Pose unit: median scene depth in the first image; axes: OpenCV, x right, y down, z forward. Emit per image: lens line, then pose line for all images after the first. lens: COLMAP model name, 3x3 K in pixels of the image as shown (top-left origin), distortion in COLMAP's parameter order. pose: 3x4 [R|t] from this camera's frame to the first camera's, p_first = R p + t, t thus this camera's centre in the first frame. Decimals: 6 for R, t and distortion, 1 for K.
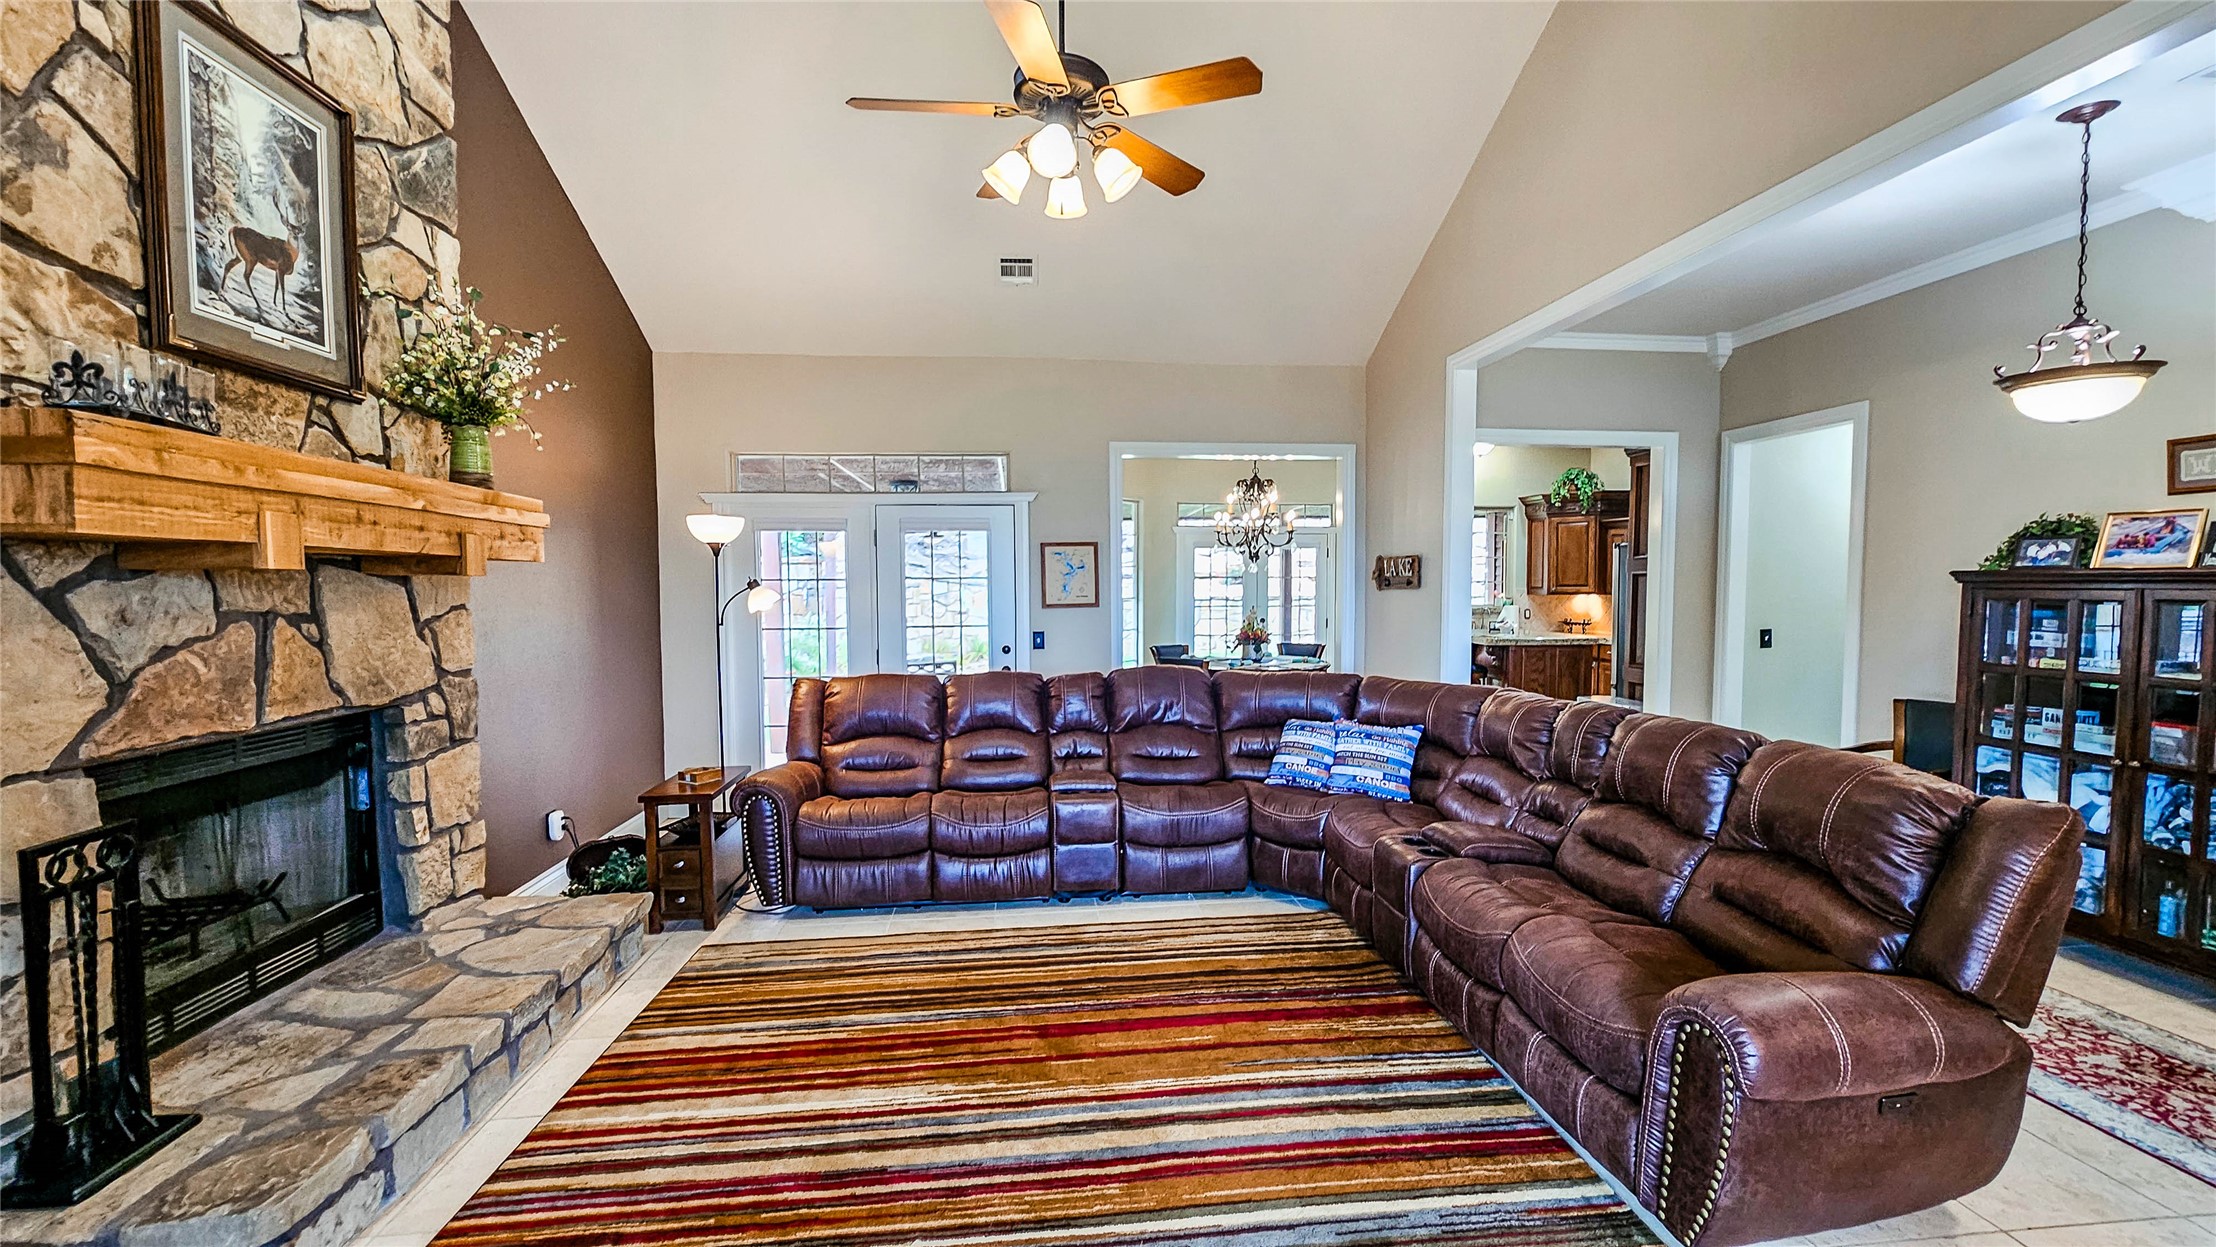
lens RADIAL K [[906.4, 0, 1119.1], [0, 906.4, 631.2], [0, 0, 1]] dist [-0.000980, -0.001196]
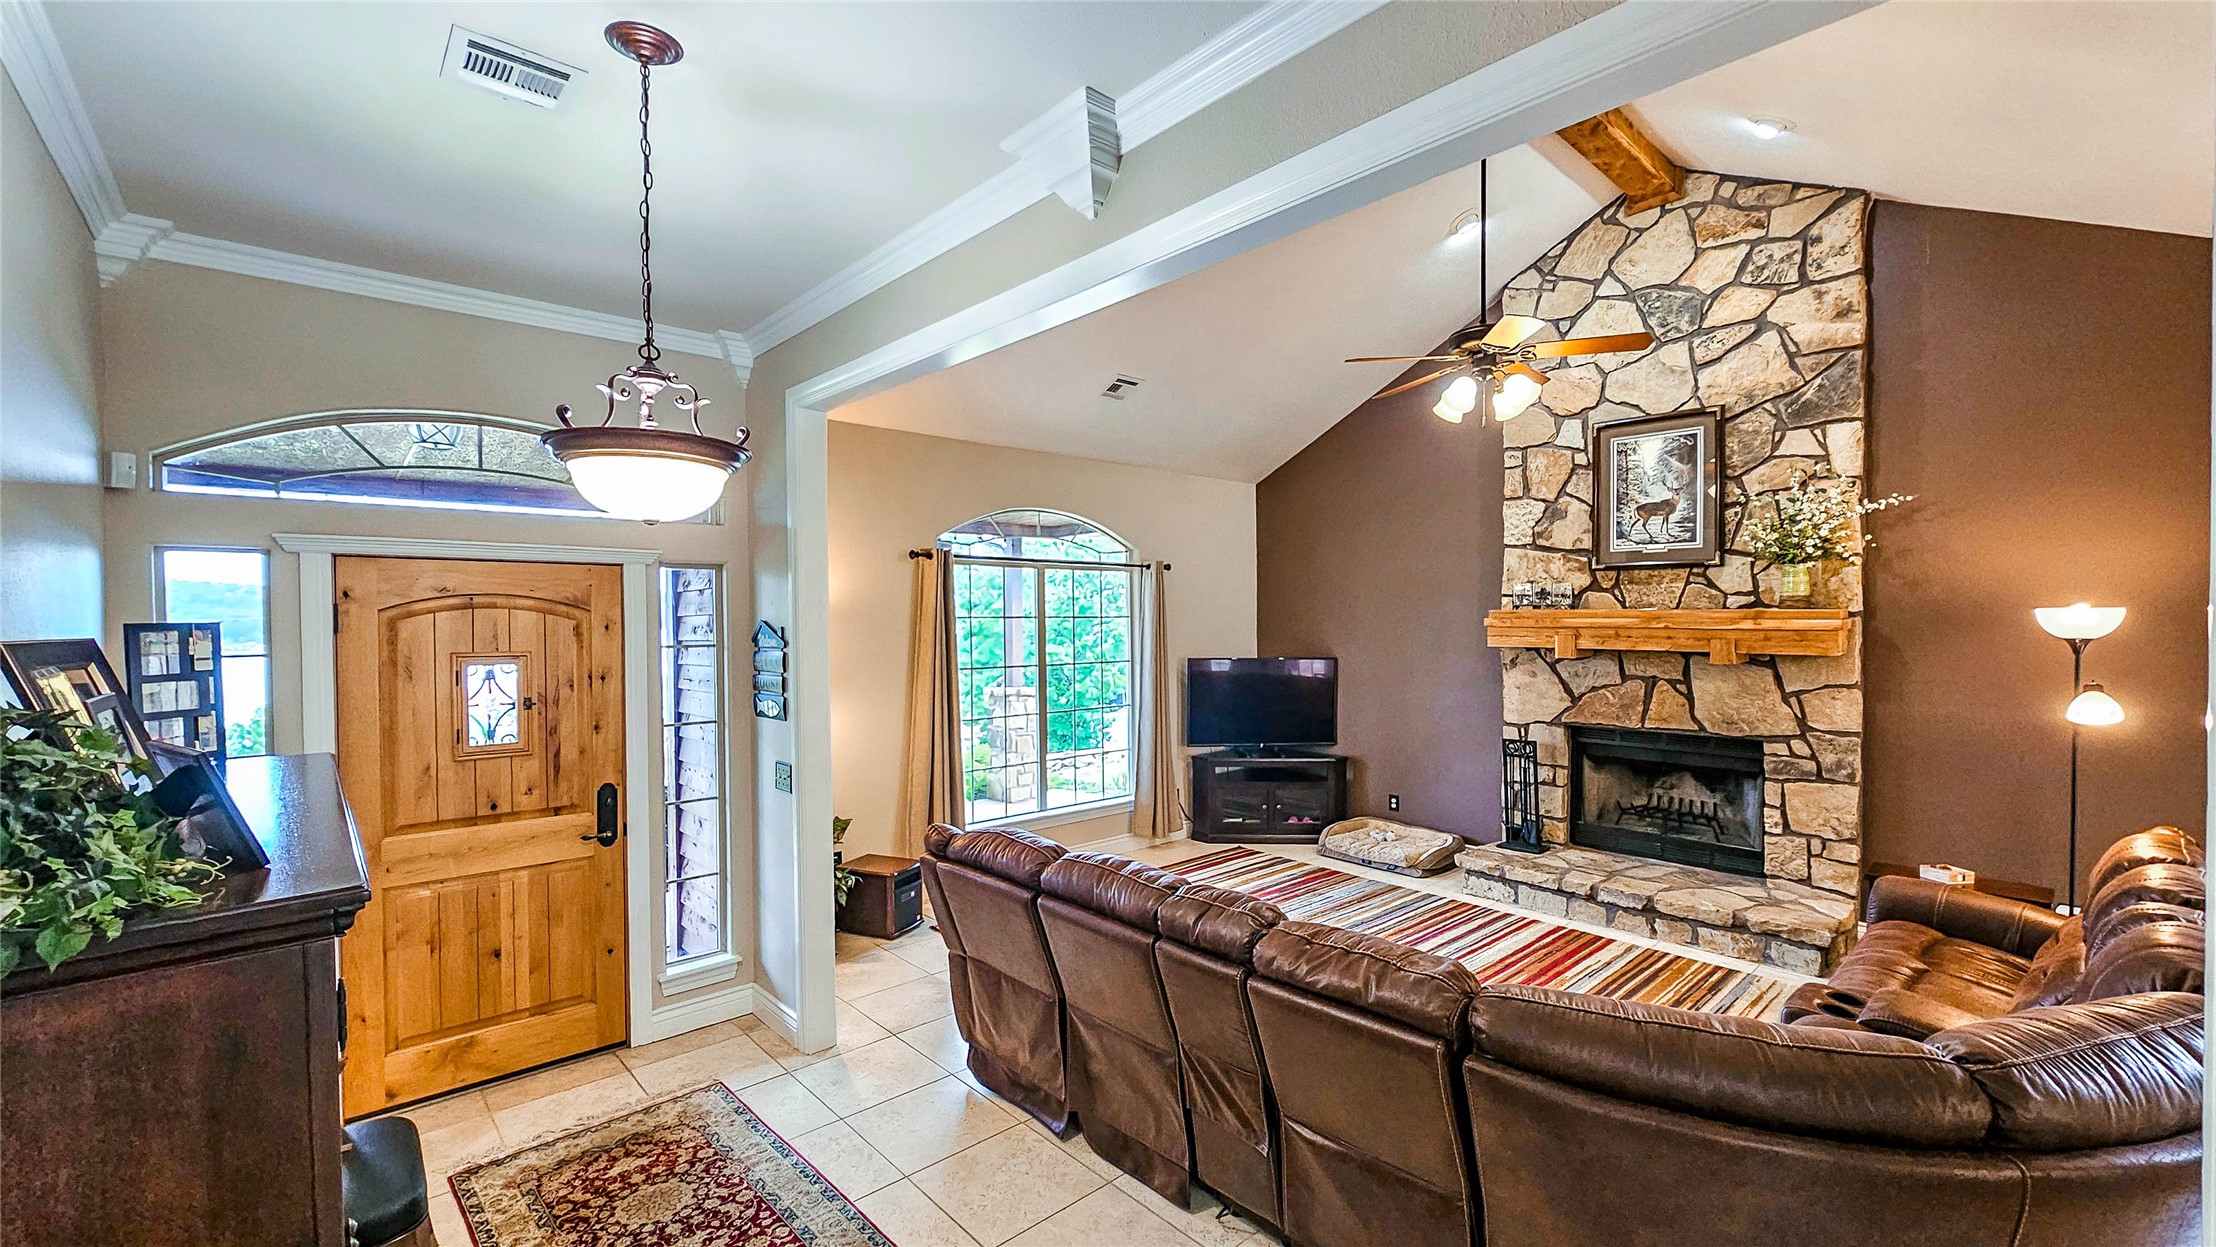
lens RADIAL K [[903.6, 0, 1108.8], [0, 903.6, 632.4], [0, 0, 1]] dist [-0.002744, -0.001083]
pose [[-0.812763, 0.021516, -0.582197, 1.128618], [-0.020668, 0.997624, 0.065721, -0.200916], [0.582227, 0.065448, -0.810387, 1.654136]]
